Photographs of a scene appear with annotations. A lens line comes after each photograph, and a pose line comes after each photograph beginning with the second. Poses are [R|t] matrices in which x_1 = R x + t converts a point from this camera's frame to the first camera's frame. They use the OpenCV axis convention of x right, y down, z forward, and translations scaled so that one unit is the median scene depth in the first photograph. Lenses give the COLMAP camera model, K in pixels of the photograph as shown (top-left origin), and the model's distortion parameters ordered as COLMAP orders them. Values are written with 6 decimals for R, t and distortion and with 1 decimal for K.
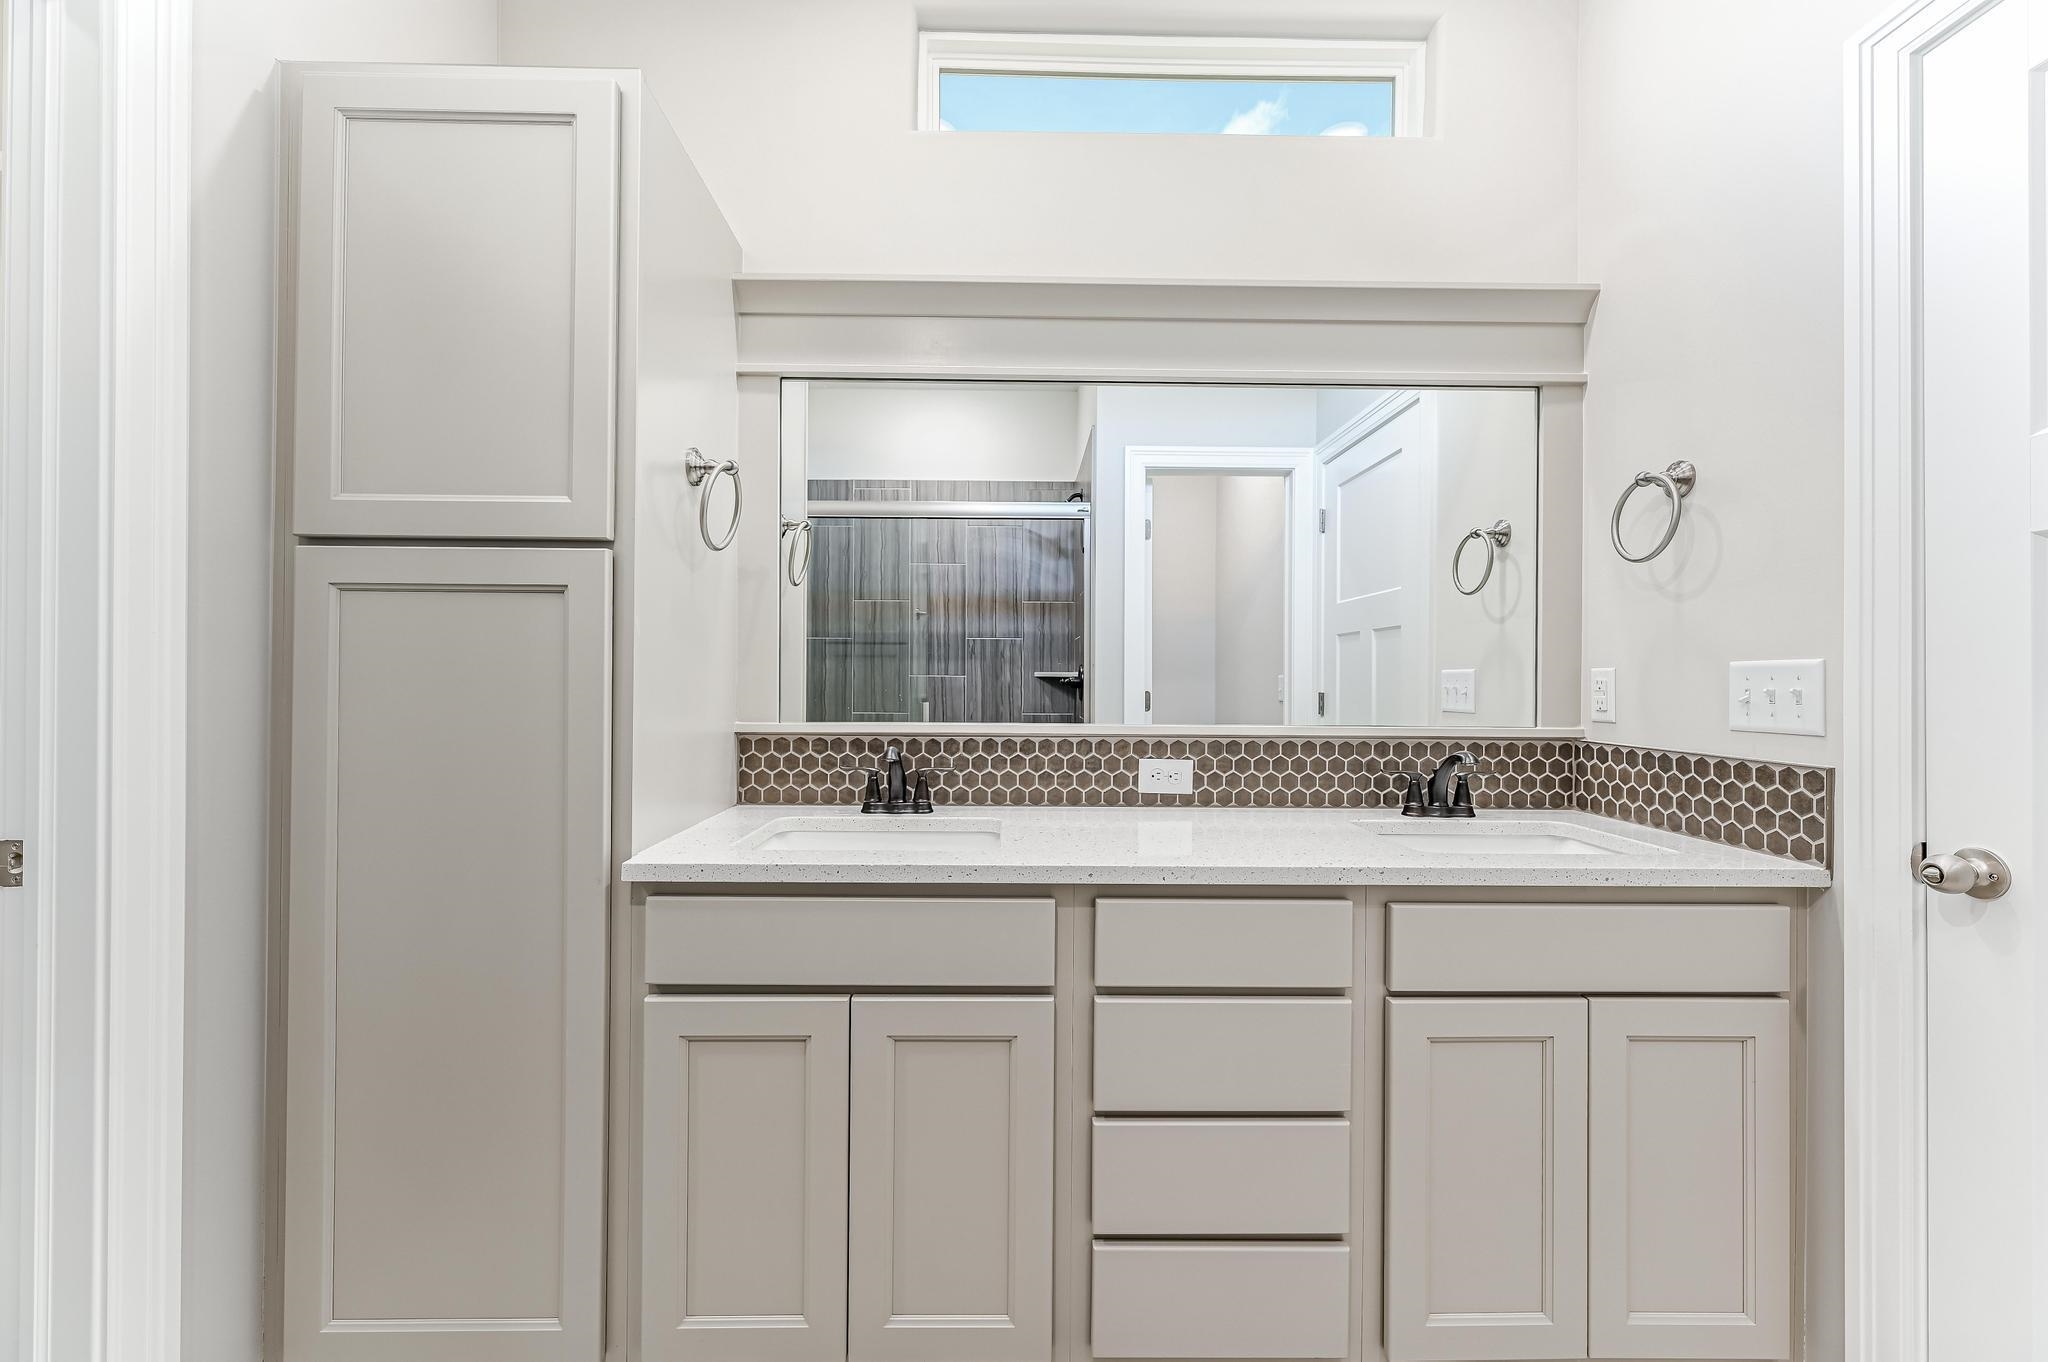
lens RADIAL K [[844.2, 0, 1012.4], [0, 844.2, 683.2], [0, 0, 1]] dist [0.004282, -0.000804]
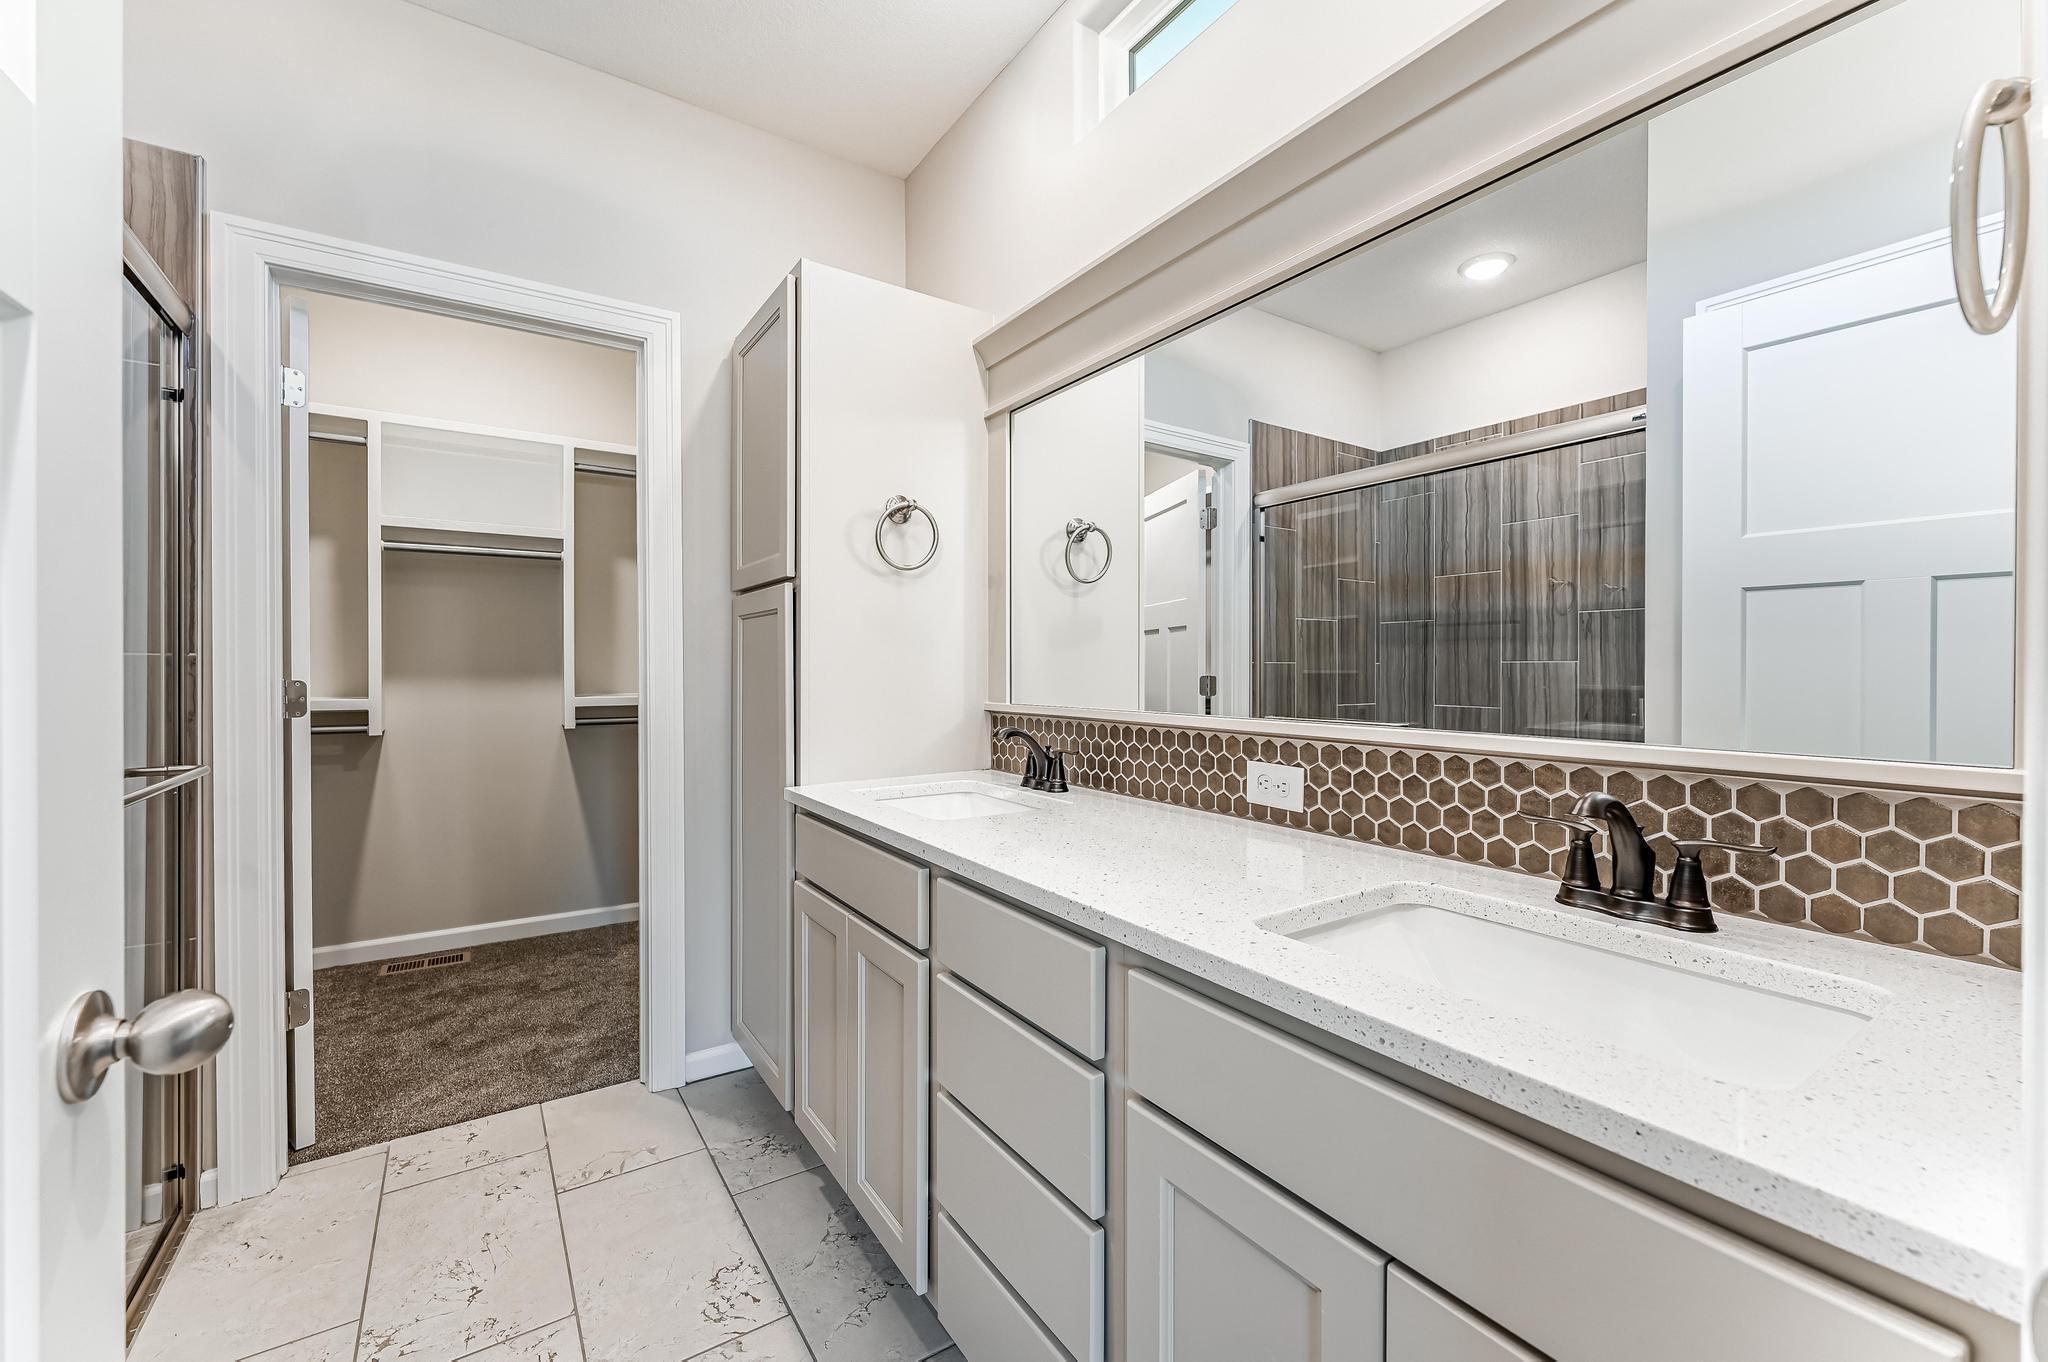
lens RADIAL K [[844.2, 0, 1020.9], [0, 844.2, 677.2], [0, 0, 1]] dist [0.004282, -0.000804]
pose [[0.536777, 0.003137, -0.843718, 0.722288], [0.000968, 0.999990, 0.004334, 0.004443], [0.843724, -0.003143, 0.536768, 0.372212]]
